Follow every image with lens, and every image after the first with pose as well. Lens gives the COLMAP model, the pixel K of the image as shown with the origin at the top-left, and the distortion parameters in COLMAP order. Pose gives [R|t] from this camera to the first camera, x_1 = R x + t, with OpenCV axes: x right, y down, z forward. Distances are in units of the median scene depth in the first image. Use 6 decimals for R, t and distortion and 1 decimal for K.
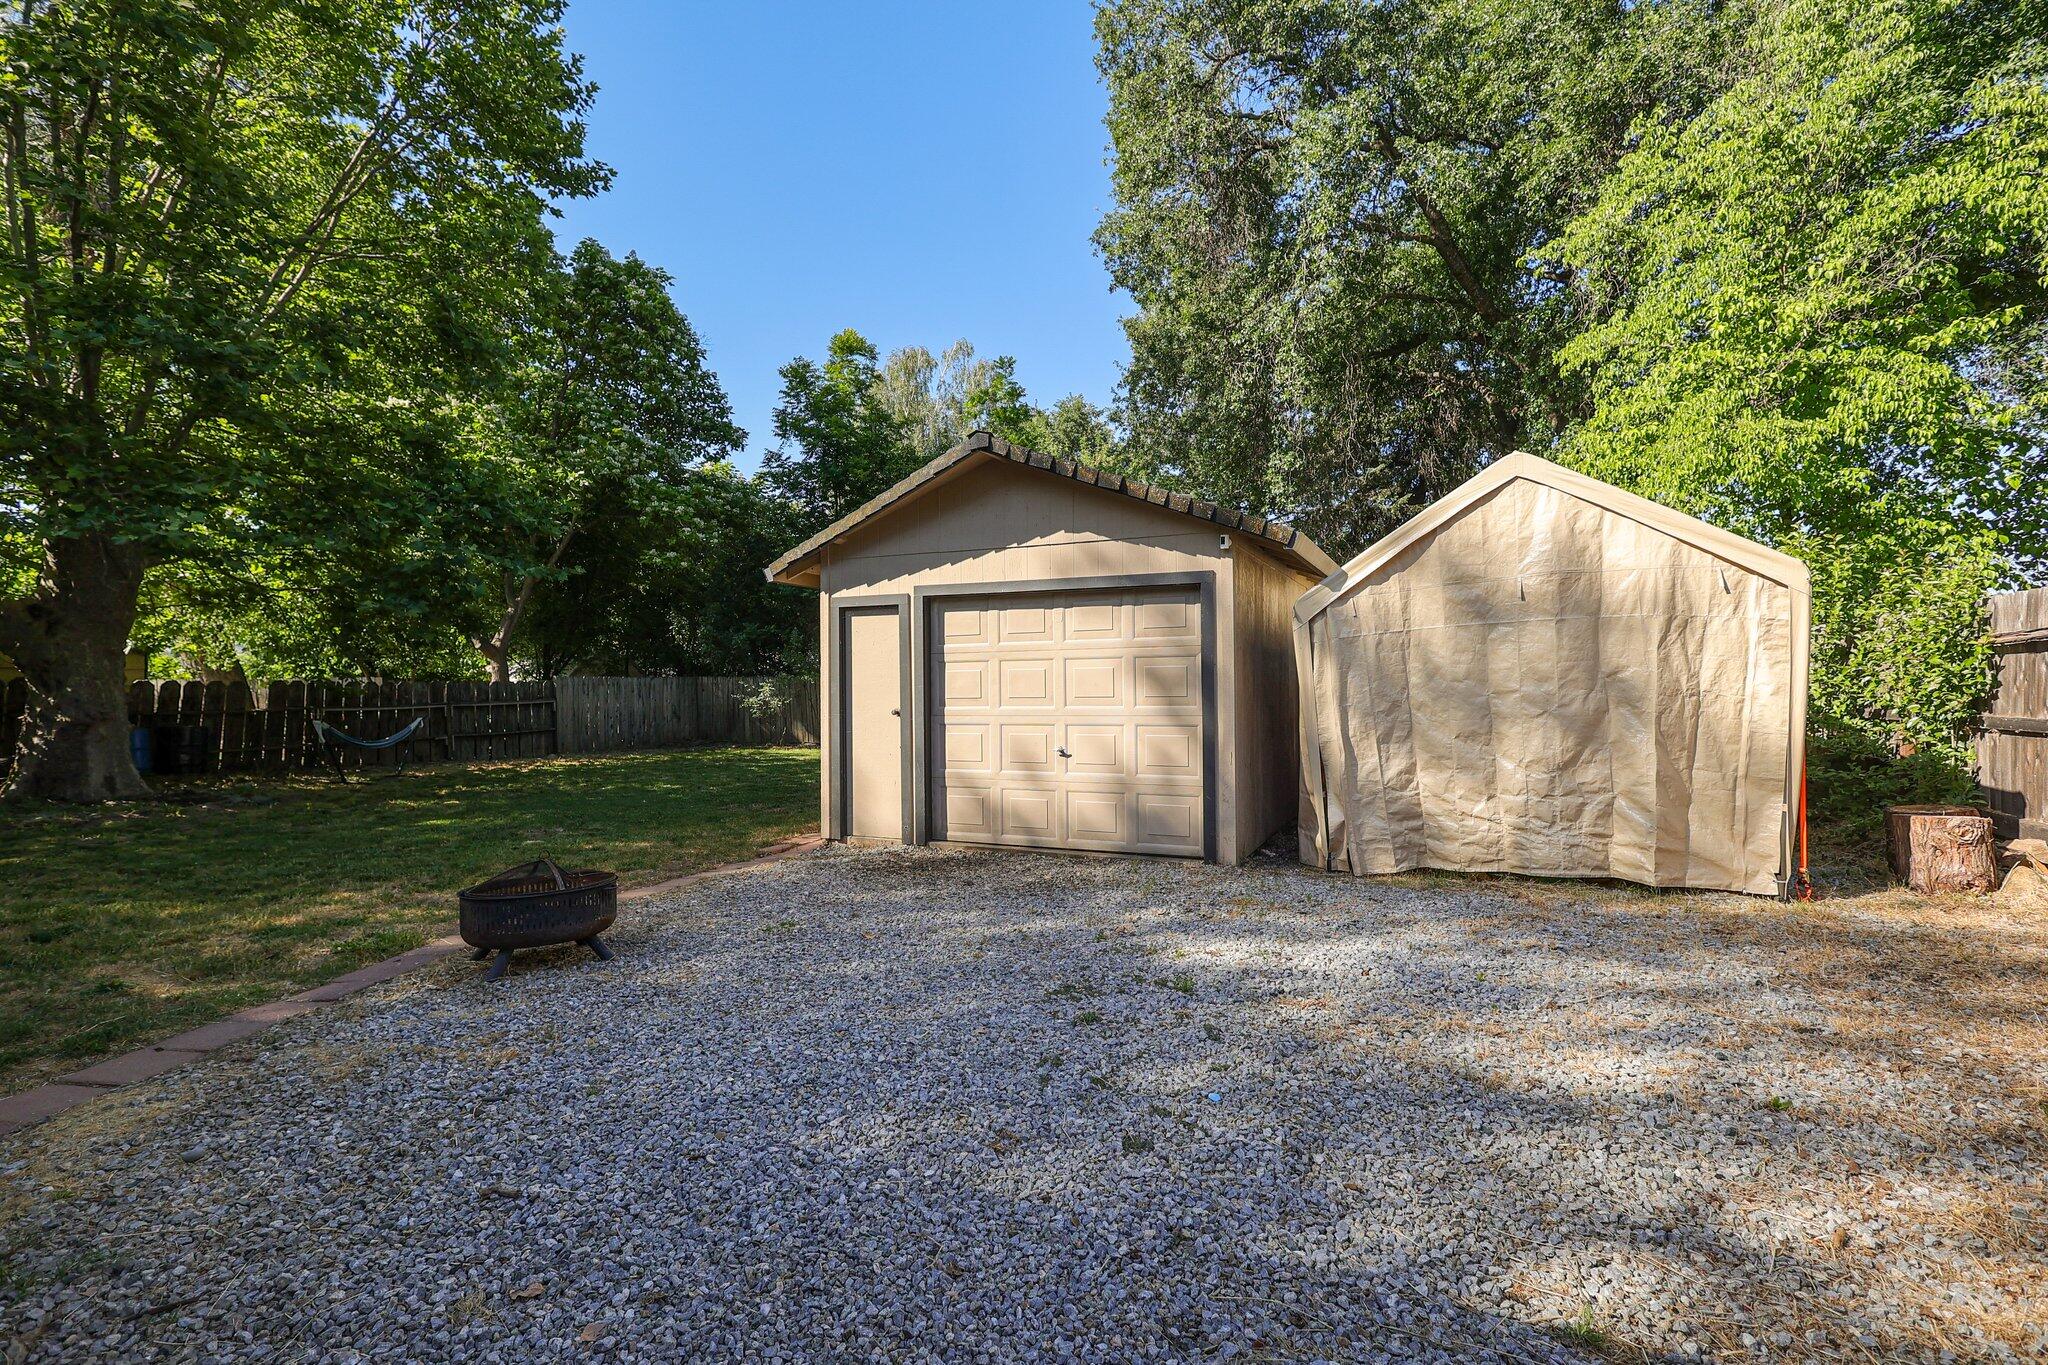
lens RADIAL K [[944.7, 0, 1024.0], [0, 944.7, 682.5], [0, 0, 1]] dist [0.000119, 0.000038]
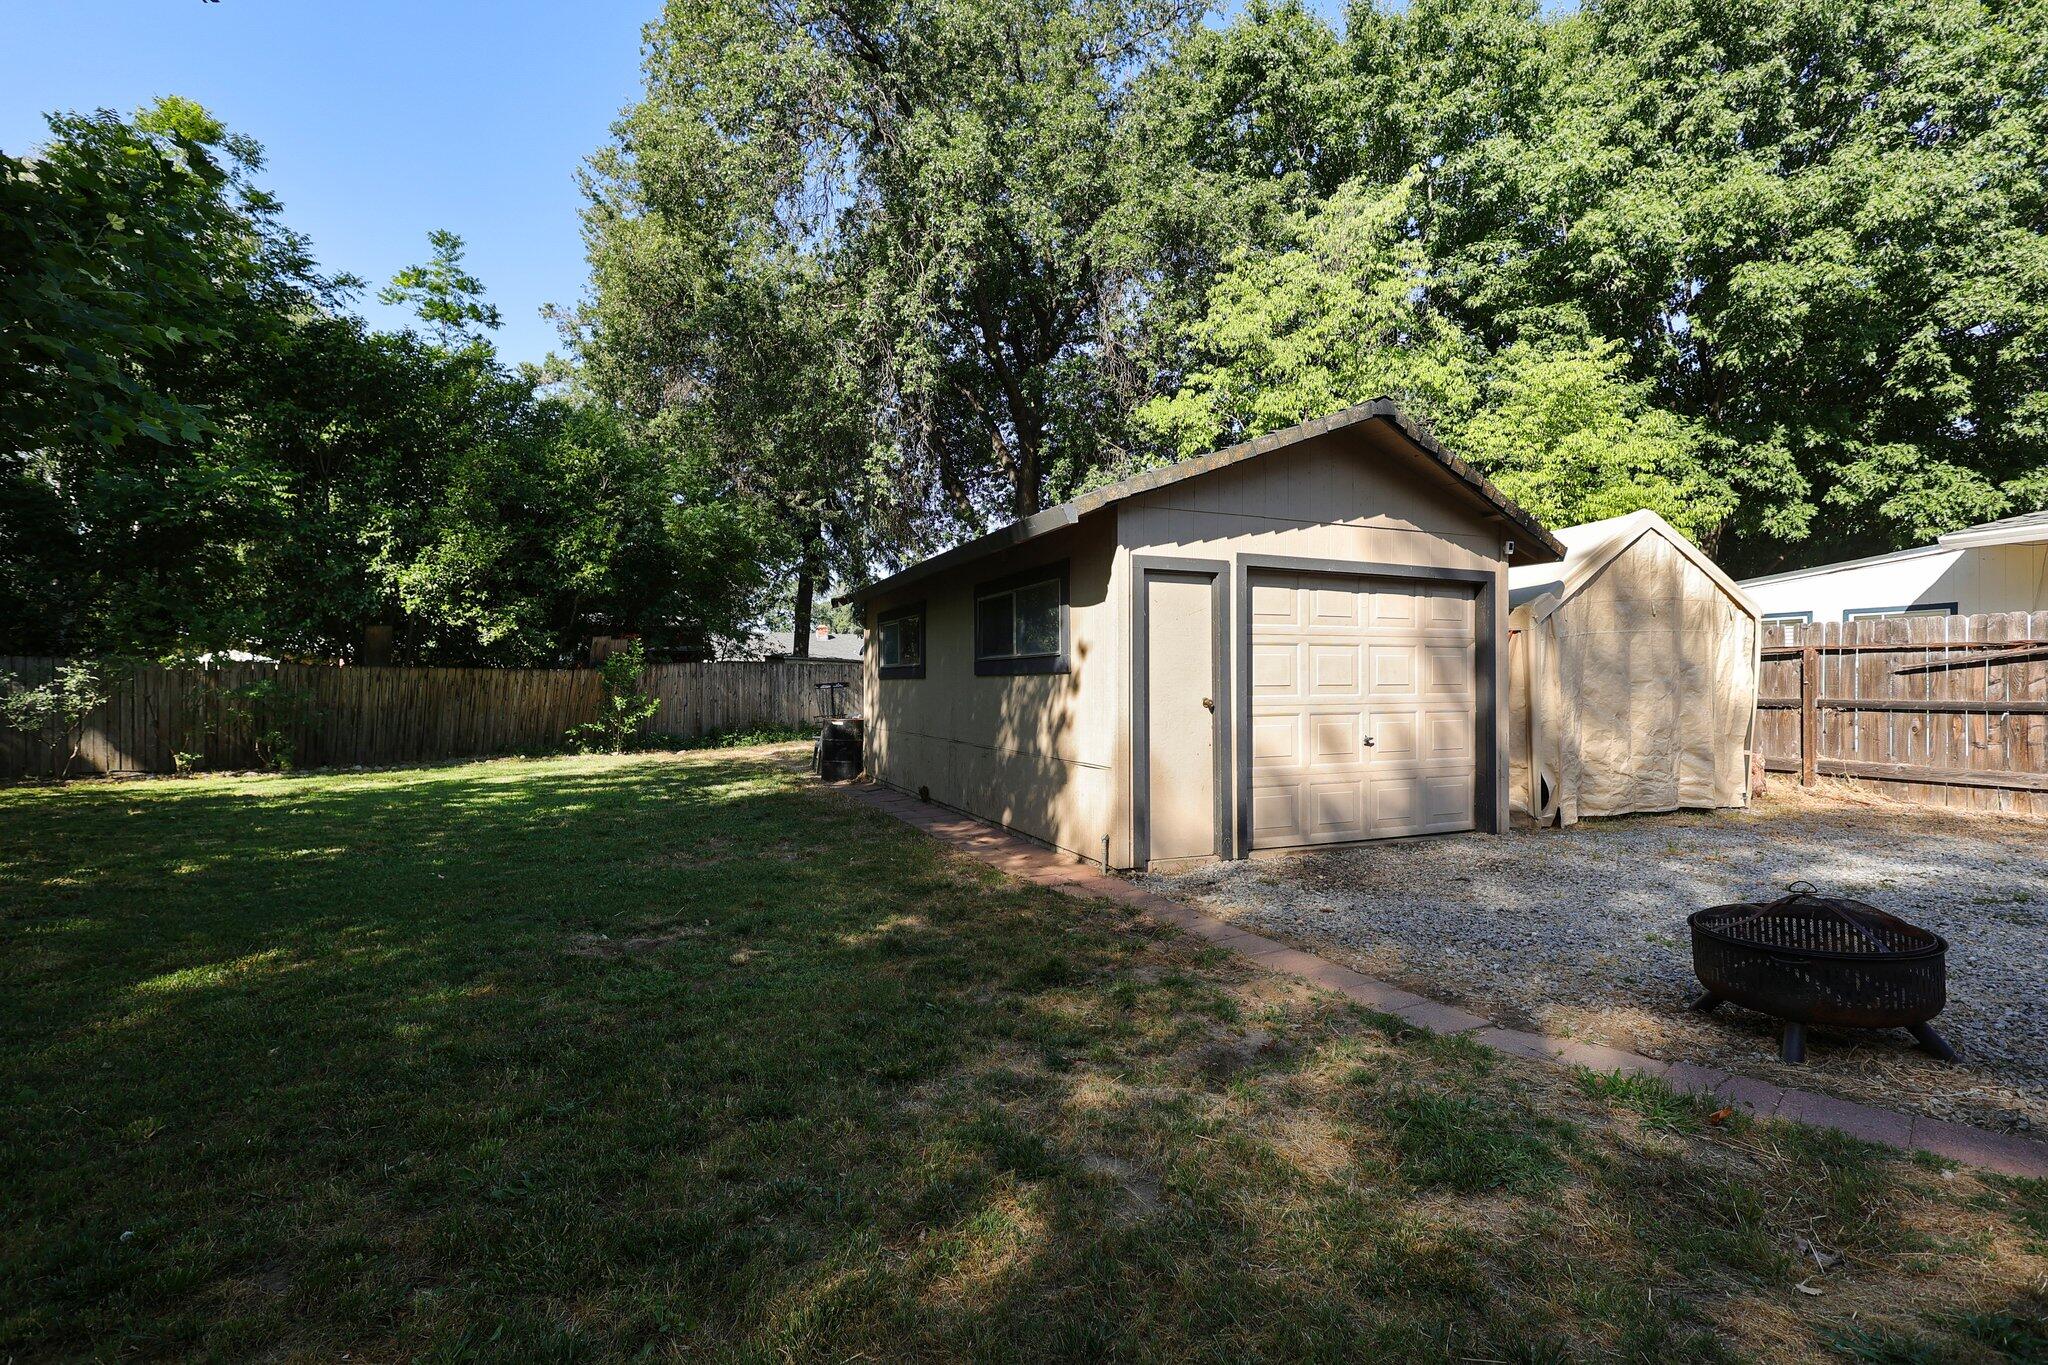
lens RADIAL K [[944.7, 0, 1024.0], [0, 944.7, 682.5], [0, 0, 1]] dist [0.000119, 0.000038]
pose [[0.670591, 0.009628, 0.741765, -0.874168], [-0.008801, 0.999949, -0.005022, 0.020380], [-0.741775, -0.003161, 0.670641, 0.577570]]
